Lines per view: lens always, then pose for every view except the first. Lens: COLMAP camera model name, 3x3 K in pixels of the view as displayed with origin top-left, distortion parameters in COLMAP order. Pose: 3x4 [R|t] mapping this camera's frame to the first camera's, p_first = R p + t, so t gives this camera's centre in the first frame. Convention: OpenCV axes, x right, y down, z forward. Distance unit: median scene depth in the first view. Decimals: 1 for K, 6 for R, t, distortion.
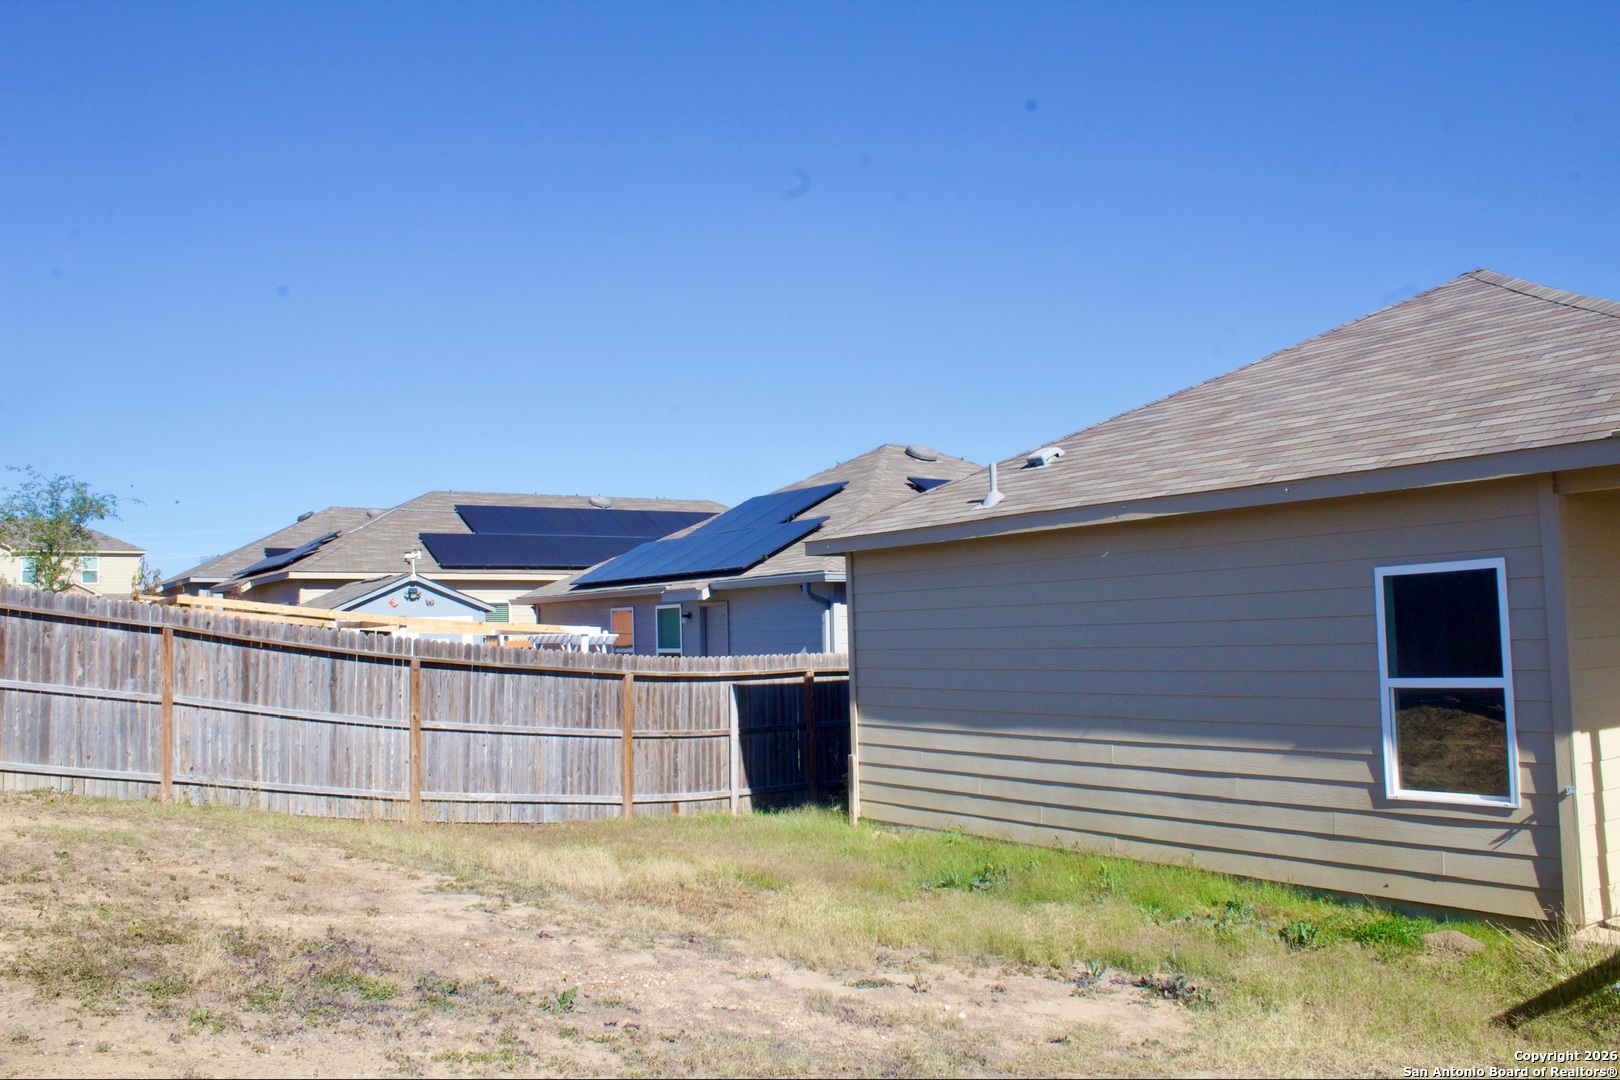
lens RADIAL K [[1356.8, 0, 813.6], [0, 1356.8, 542.2], [0, 0, 1]] dist [-0.153015, 0.137798]
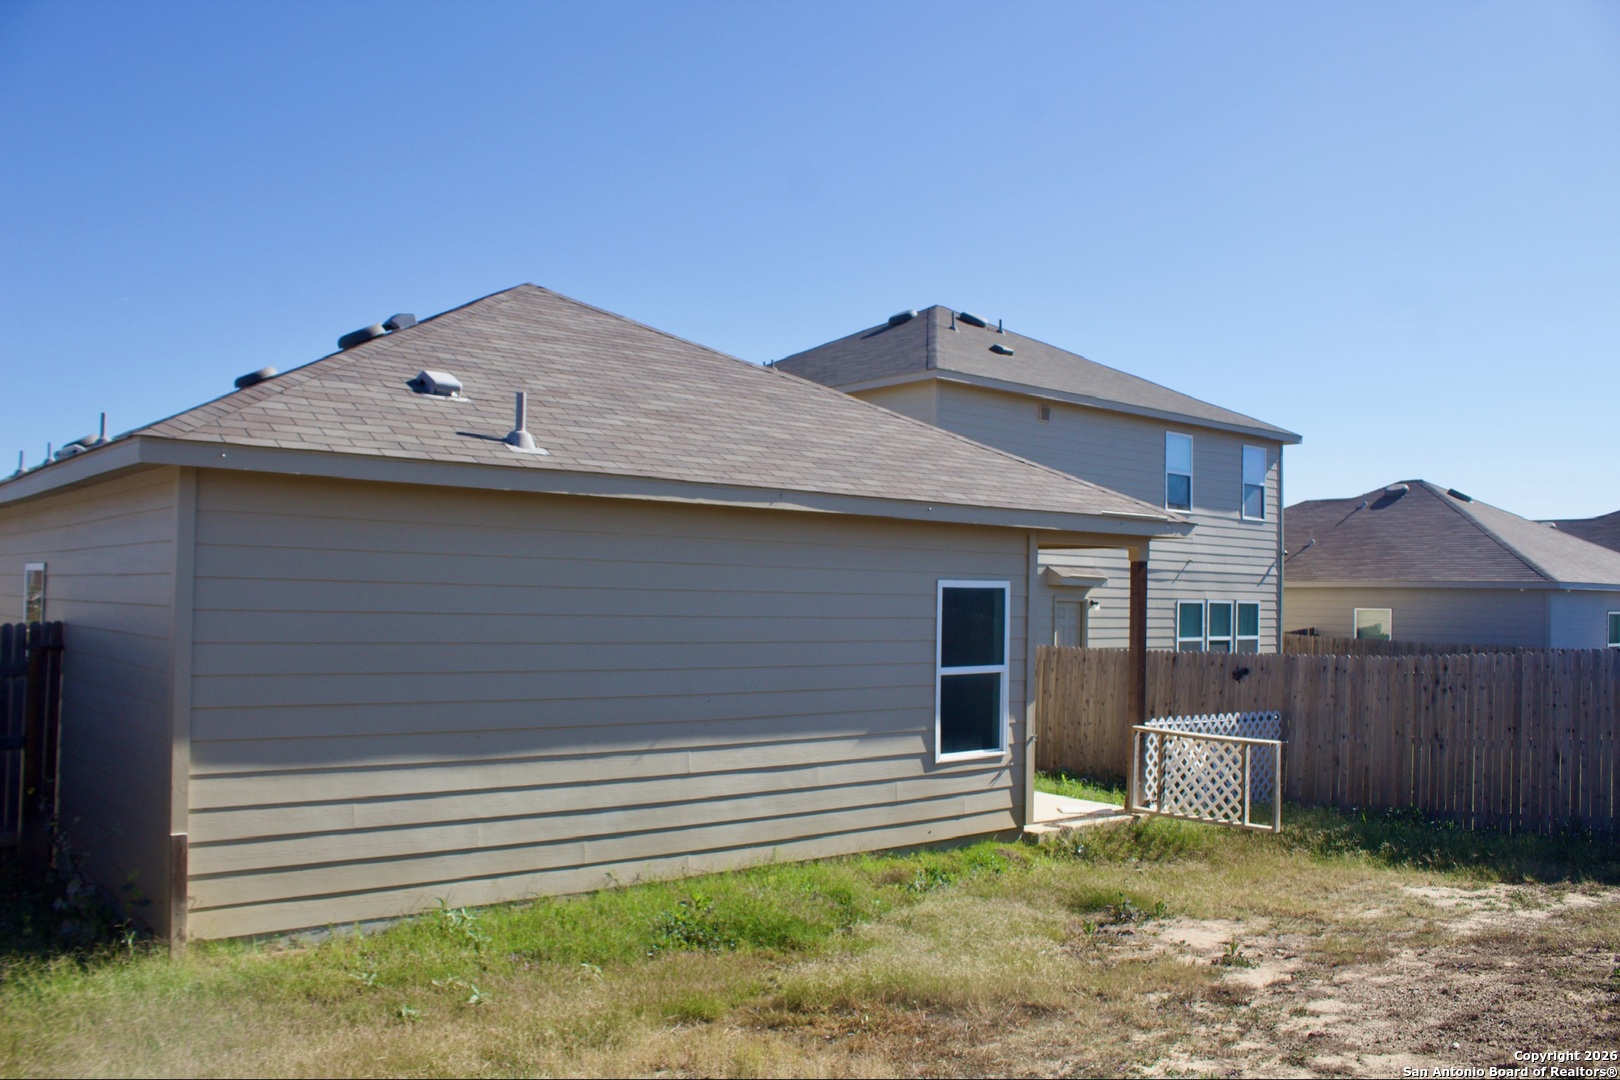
lens RADIAL K [[1356.8, 0, 813.6], [0, 1356.8, 542.2], [0, 0, 1]] dist [-0.153015, 0.137798]
pose [[-0.125428, 0.044913, 0.991086, -0.828565], [-0.100839, 0.993224, -0.057771, 0.069412], [-0.986965, -0.107186, -0.120049, 1.273899]]
